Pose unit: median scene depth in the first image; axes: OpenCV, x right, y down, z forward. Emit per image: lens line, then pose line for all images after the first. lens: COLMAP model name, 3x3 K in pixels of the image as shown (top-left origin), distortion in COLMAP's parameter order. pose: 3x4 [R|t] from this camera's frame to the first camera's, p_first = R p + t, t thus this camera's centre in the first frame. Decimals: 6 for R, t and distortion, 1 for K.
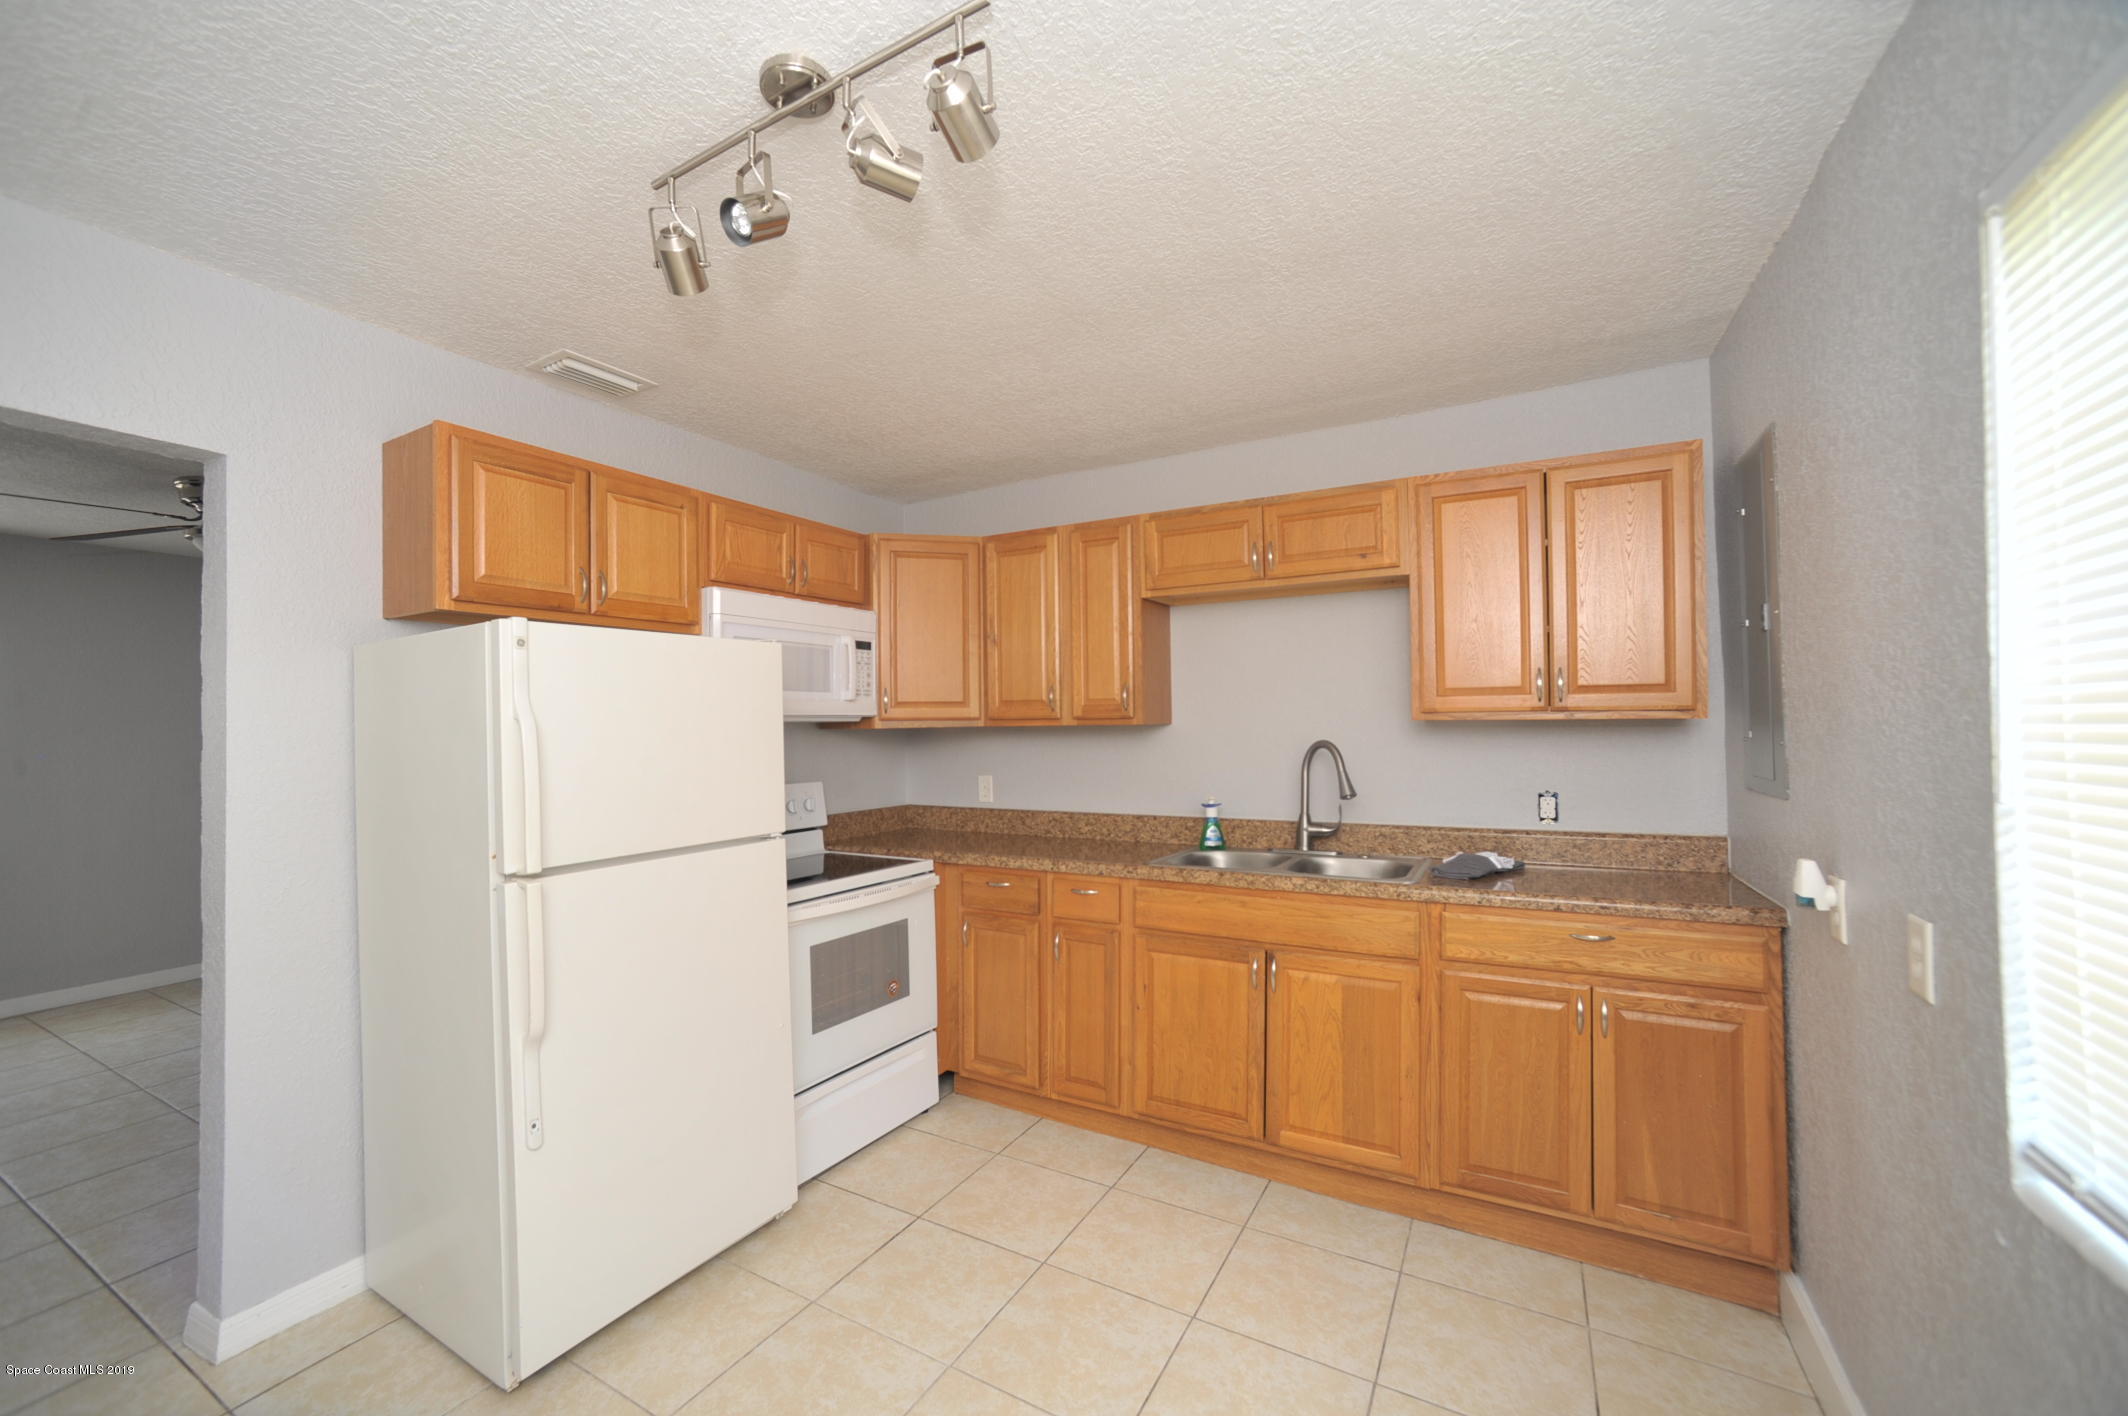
lens RADIAL K [[847.8, 0, 1051.6], [0, 847.8, 719.3], [0, 0, 1]] dist [-0.067568, 0.034150]
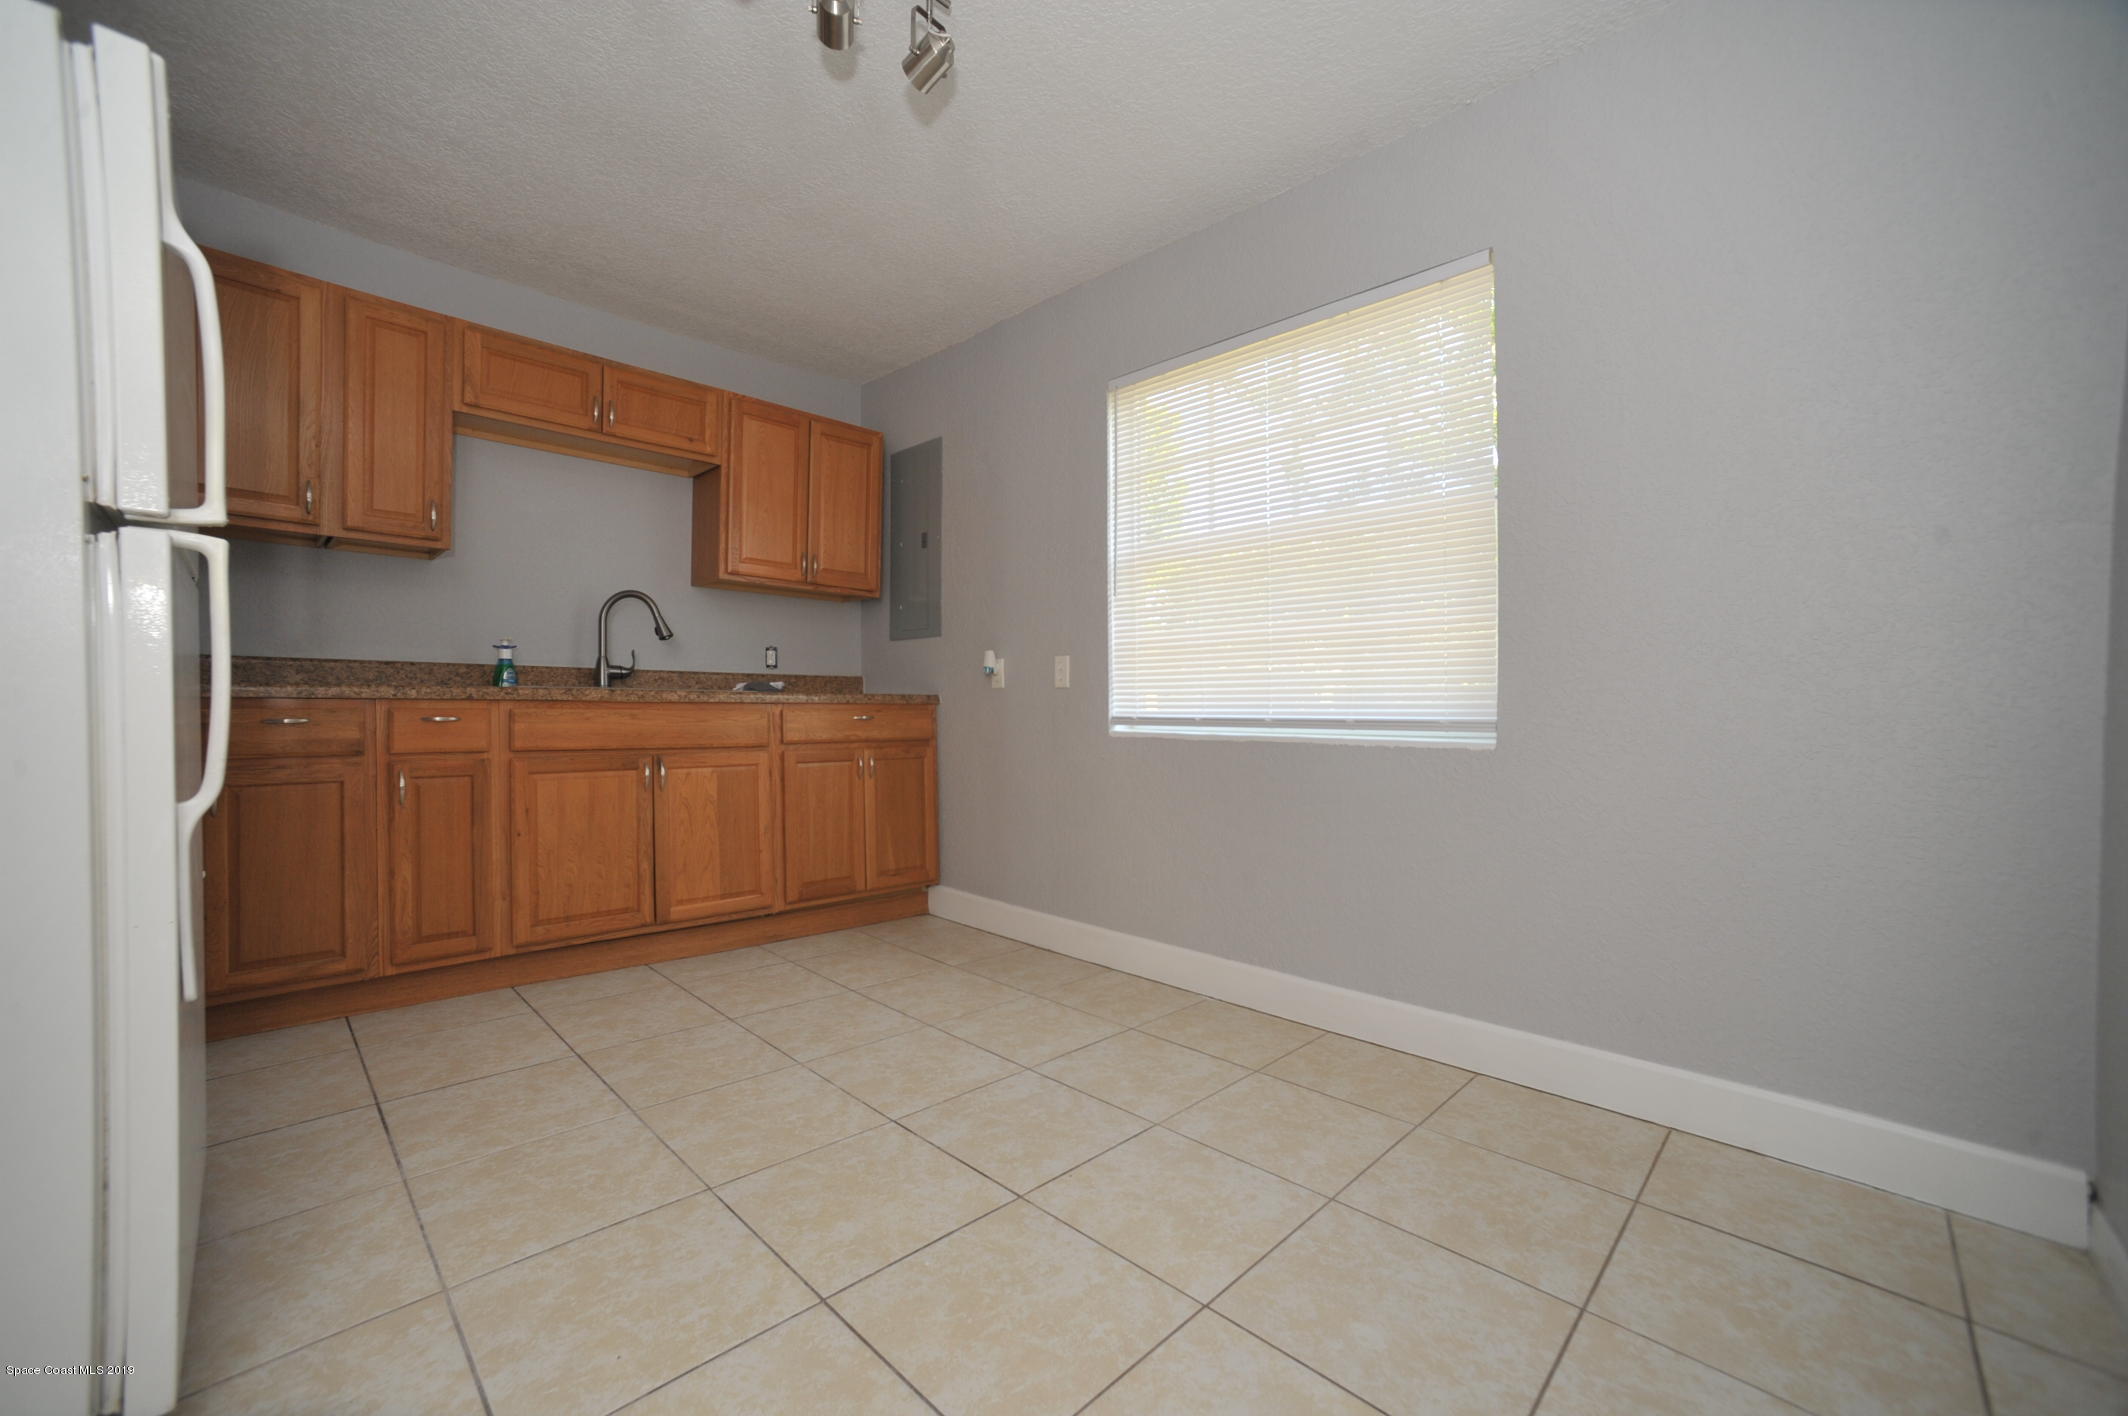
lens RADIAL K [[847.8, 0, 1051.6], [0, 847.8, 719.3], [0, 0, 1]] dist [-0.067568, 0.034150]
pose [[0.260249, 0.003915, 0.965534, -0.708366], [-0.015981, 0.999872, 0.000253, 0.218526], [-0.965409, -0.015496, 0.260278, 0.182912]]
